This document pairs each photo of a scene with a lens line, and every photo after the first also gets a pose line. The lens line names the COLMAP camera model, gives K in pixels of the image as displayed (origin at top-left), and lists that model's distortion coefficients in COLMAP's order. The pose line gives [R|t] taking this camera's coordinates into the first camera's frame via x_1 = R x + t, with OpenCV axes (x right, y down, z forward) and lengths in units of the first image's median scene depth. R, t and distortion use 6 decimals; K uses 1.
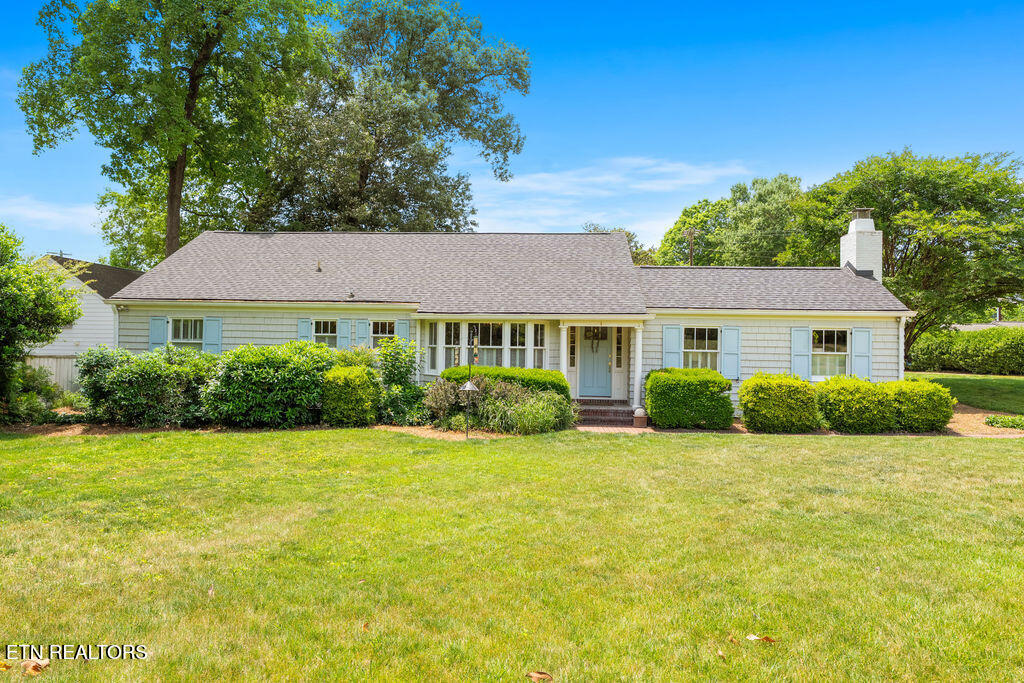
lens RADIAL K [[647.0, 0, 512.0], [0, 647.0, 341.5], [0, 0, 1]] dist [0.000116, 0.000014]
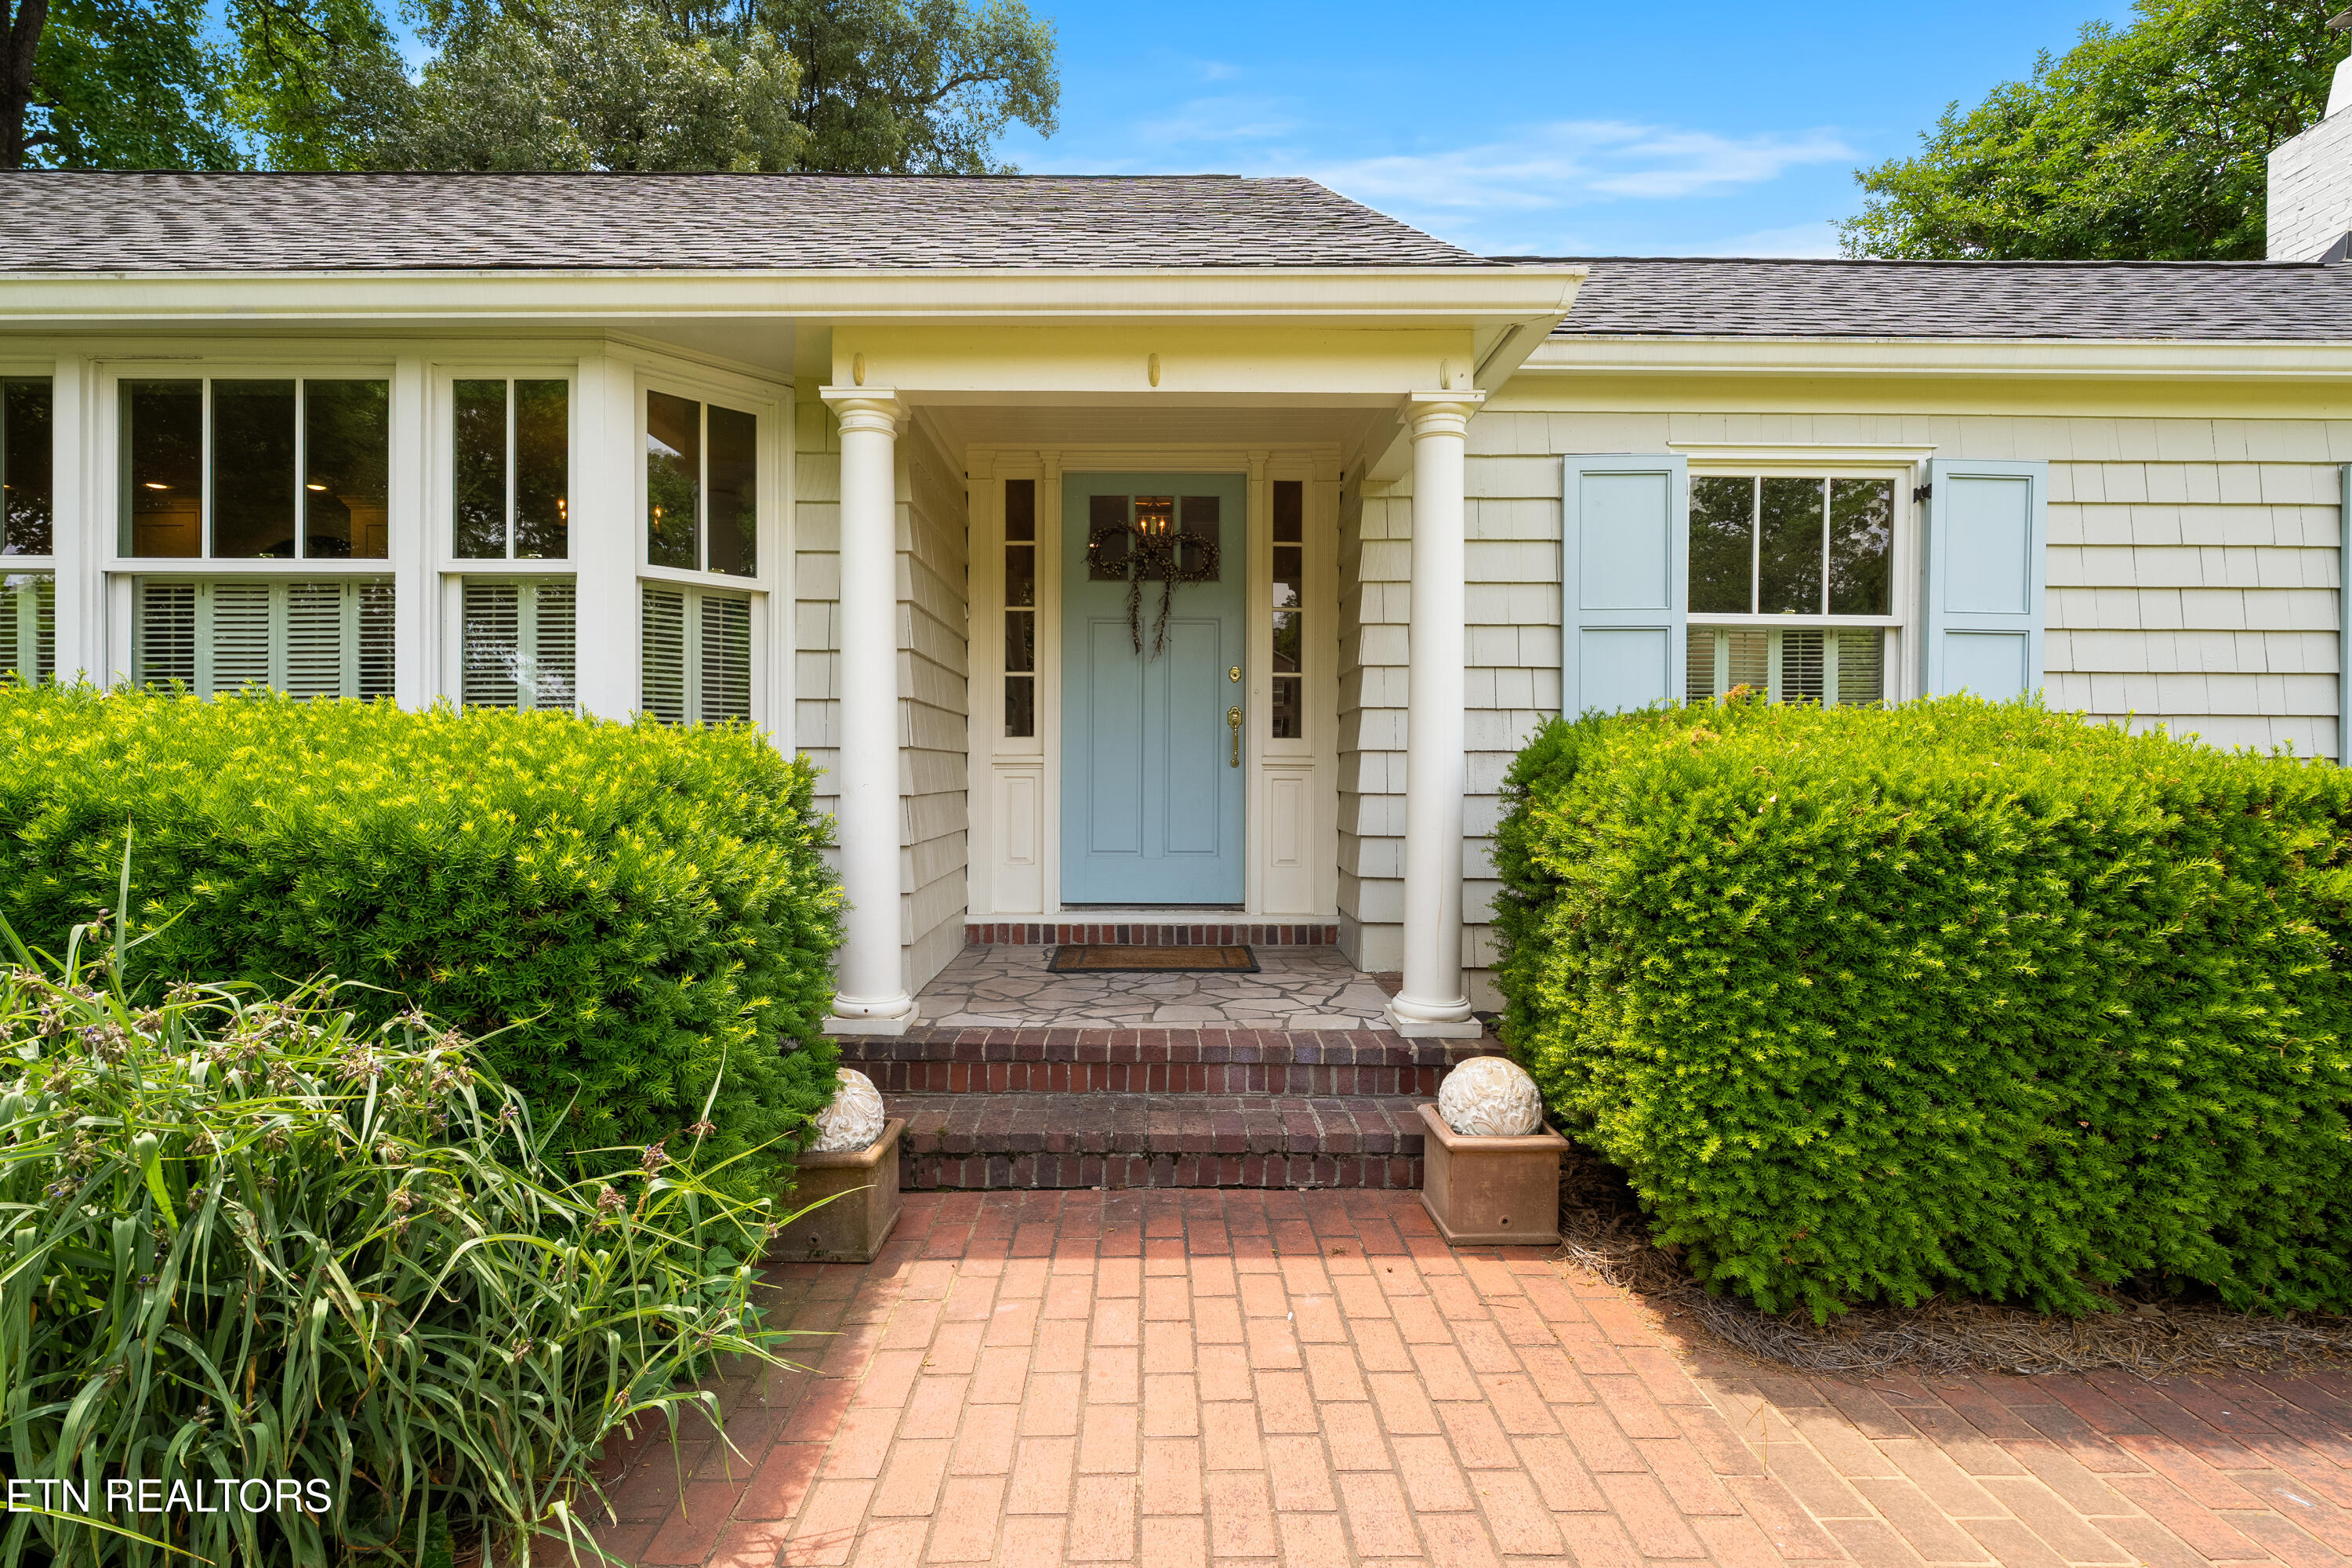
lens RADIAL K [[1166.9, 0, 1176.0], [0, 1166.9, 784.0], [0, 0, 1]] dist [0.000178, -0.000022]
pose [[0.997254, -0.013092, 0.072886, 0.118213], [0.010831, 0.999451, 0.031327, 0.045172], [-0.073256, -0.030451, 0.996848, 0.726462]]
